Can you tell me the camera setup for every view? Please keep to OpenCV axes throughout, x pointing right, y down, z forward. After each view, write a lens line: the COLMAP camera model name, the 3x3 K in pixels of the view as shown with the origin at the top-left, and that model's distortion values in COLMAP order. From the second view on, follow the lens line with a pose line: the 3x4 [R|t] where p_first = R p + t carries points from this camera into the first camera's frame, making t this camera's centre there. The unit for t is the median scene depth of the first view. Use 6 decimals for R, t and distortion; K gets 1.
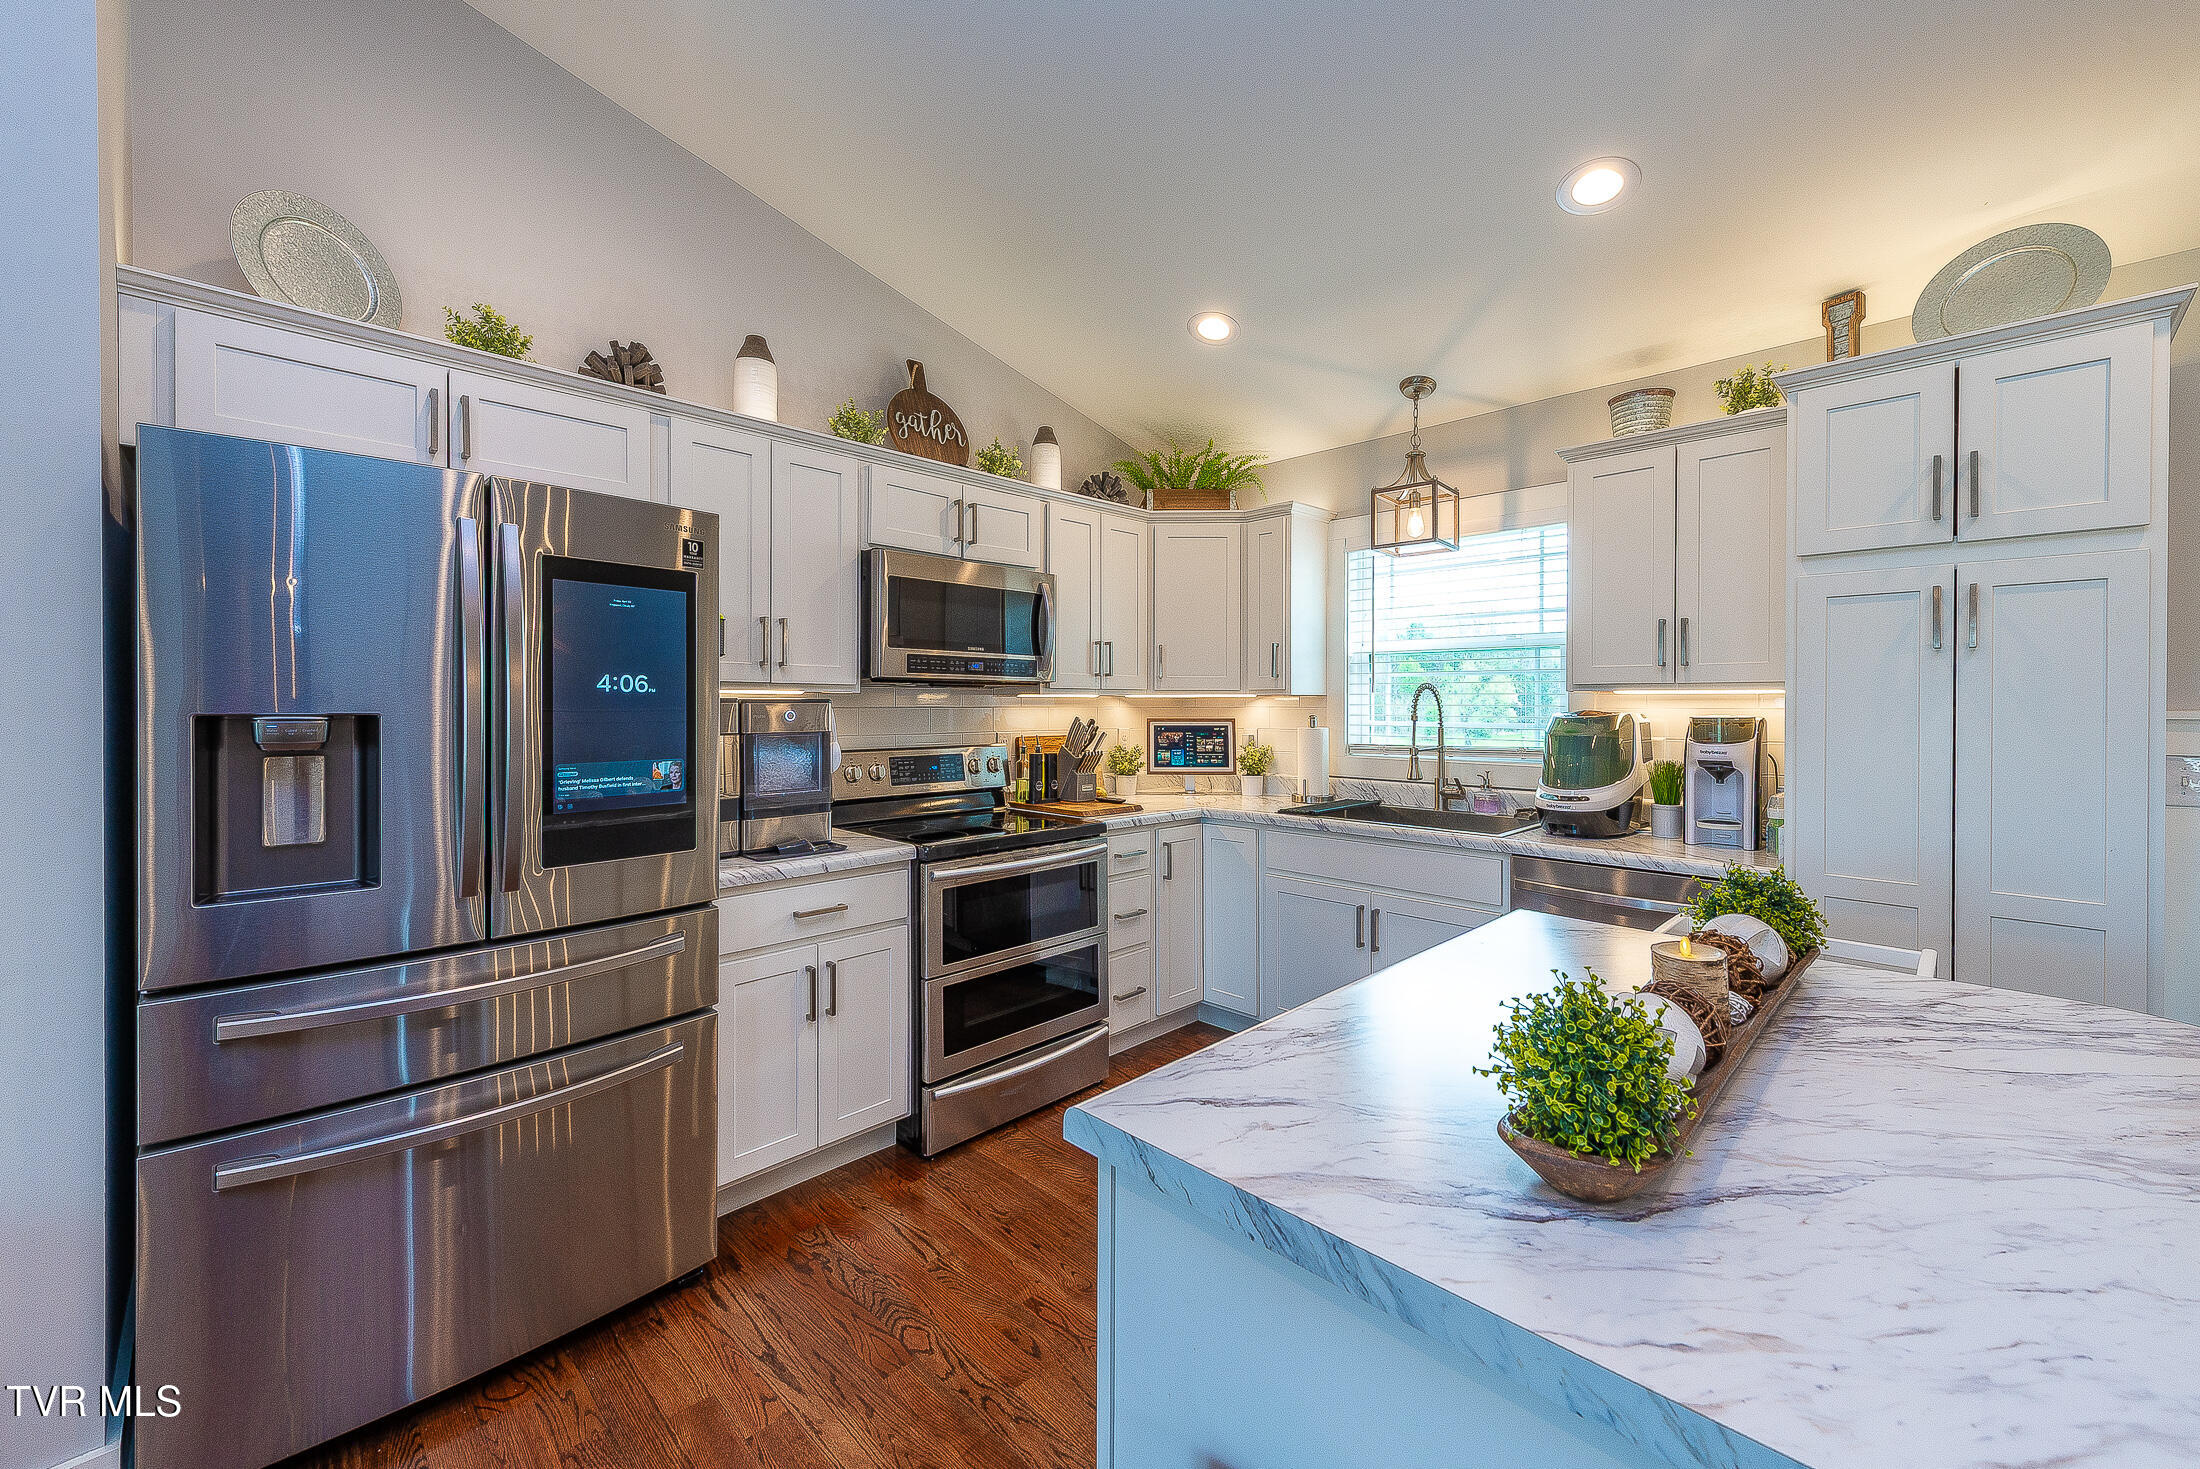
lens RADIAL K [[867.6, 0, 1101.1], [0, 867.6, 714.5], [0, 0, 1]] dist [0.012814, -0.000224]
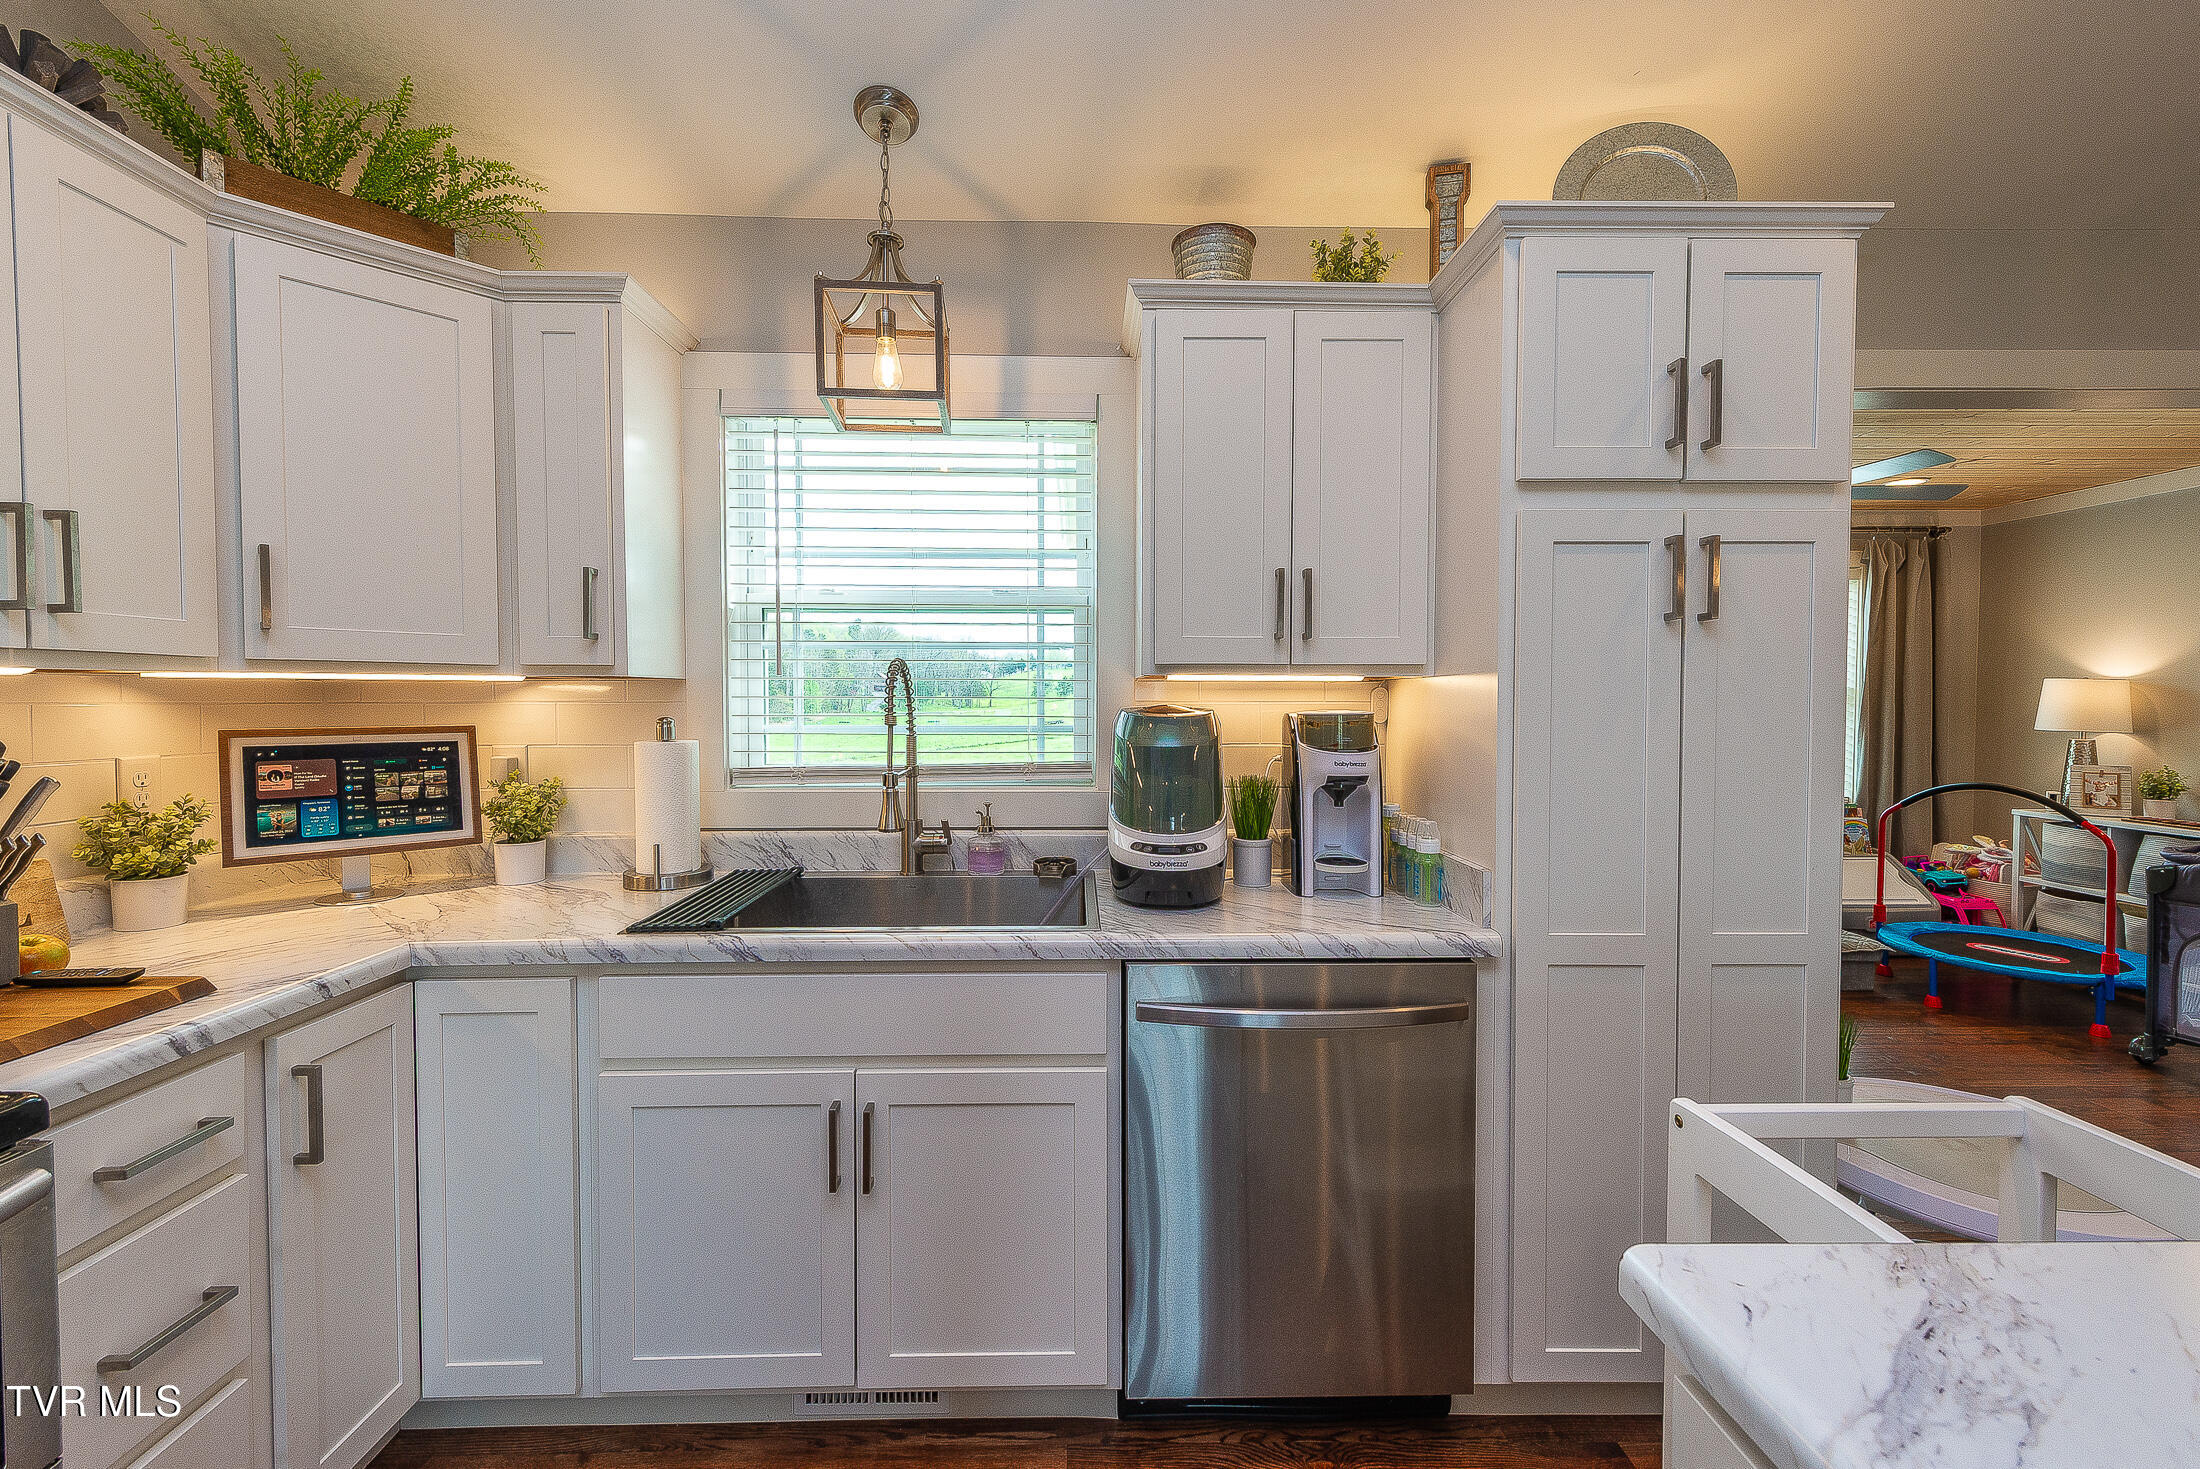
lens RADIAL K [[924.7, 0, 1090.7], [0, 924.7, 720.0], [0, 0, 1]] dist [0.011014, -0.000744]
pose [[0.687725, -0.018985, 0.725723, 0.018476], [0.009590, 0.999808, 0.017068, -0.004415], [-0.725908, -0.004779, 0.687775, 0.450409]]
